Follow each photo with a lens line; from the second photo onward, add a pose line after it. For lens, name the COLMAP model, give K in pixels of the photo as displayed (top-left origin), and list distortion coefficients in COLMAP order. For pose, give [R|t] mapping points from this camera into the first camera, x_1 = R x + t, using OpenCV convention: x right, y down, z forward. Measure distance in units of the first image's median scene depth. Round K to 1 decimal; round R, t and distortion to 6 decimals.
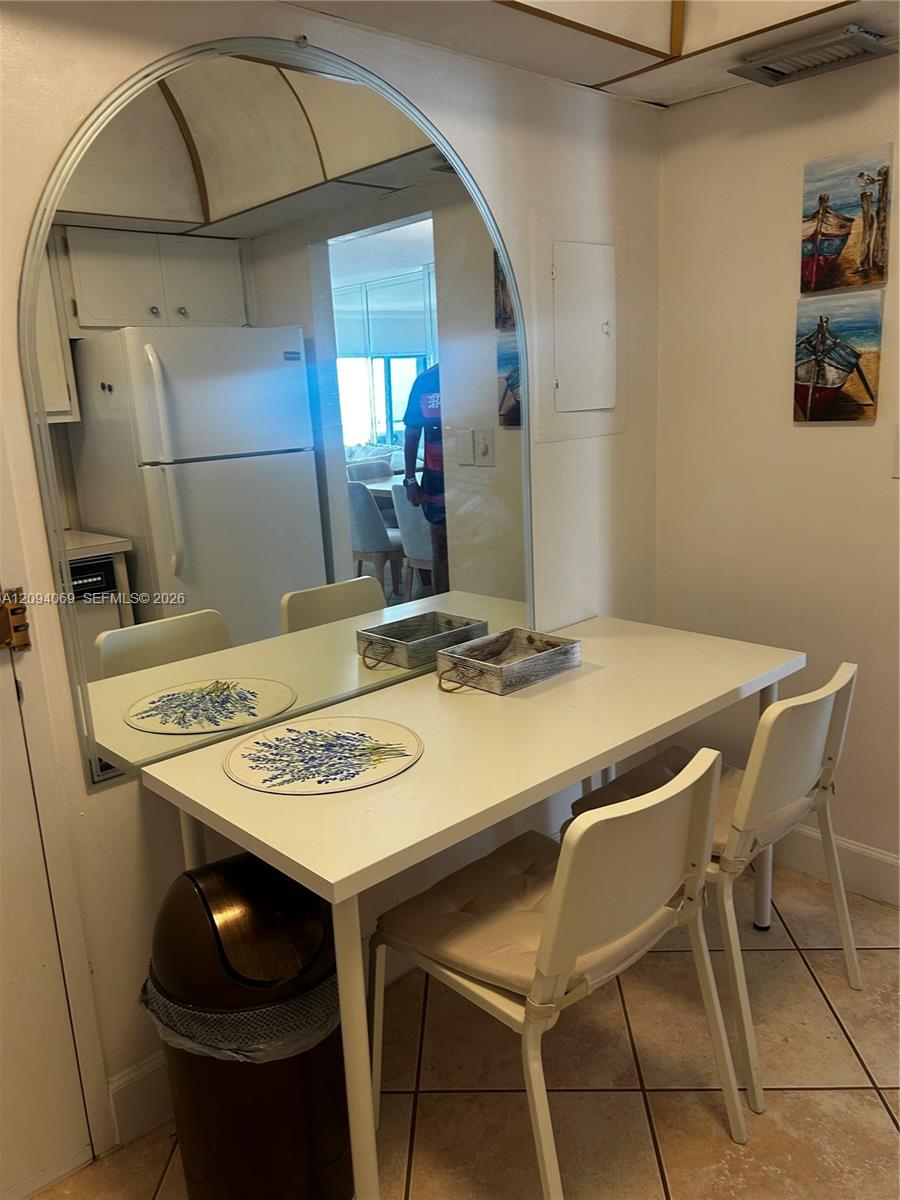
lens RADIAL K [[908.5, 0, 445.8], [0, 908.5, 602.2], [0, 0, 1]] dist [0.059596, -0.060501]
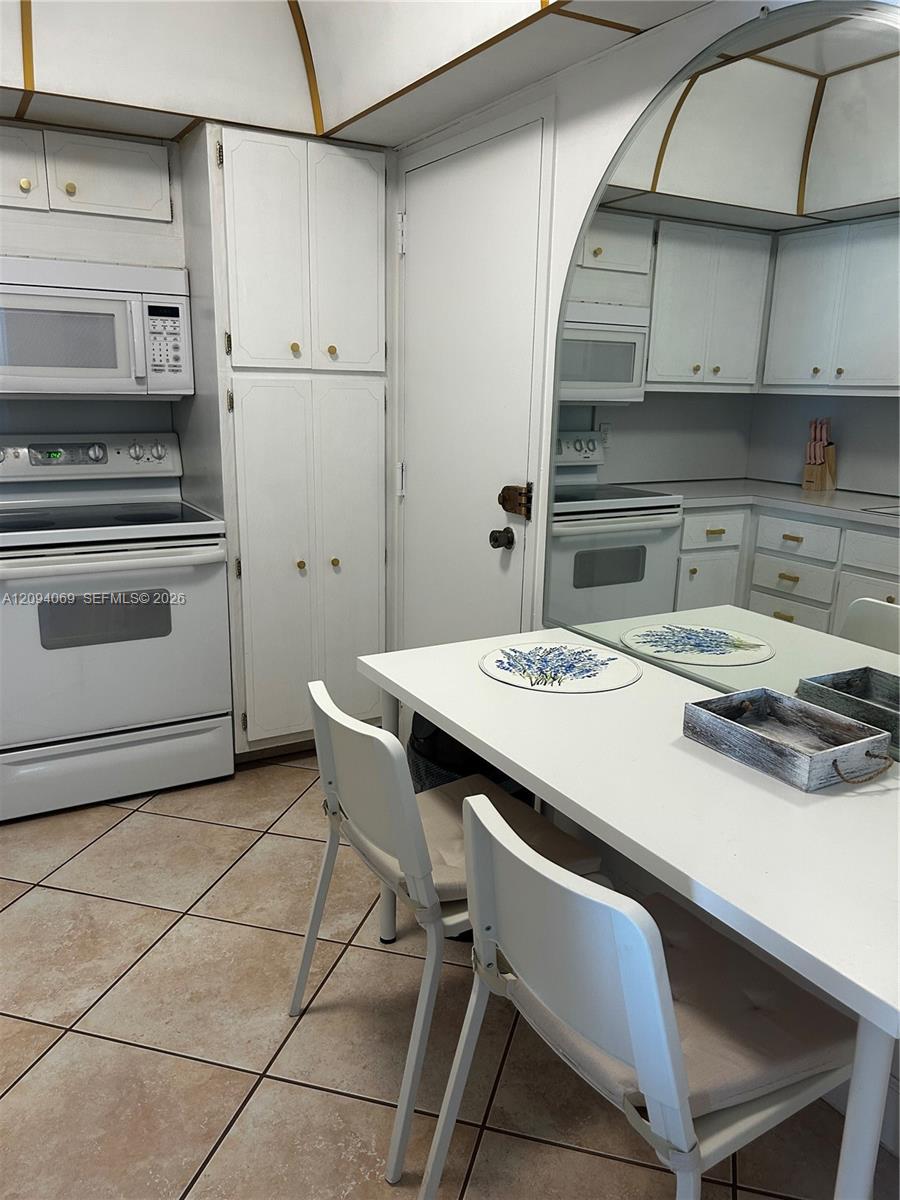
lens RADIAL K [[908.5, 0, 445.8], [0, 908.5, 602.2], [0, 0, 1]] dist [0.059596, -0.060501]
pose [[-0.228301, 0.280908, -0.932185, 0.928280], [-0.231189, 0.914443, 0.332182, -0.260658], [0.945743, 0.291348, -0.143826, 0.910088]]
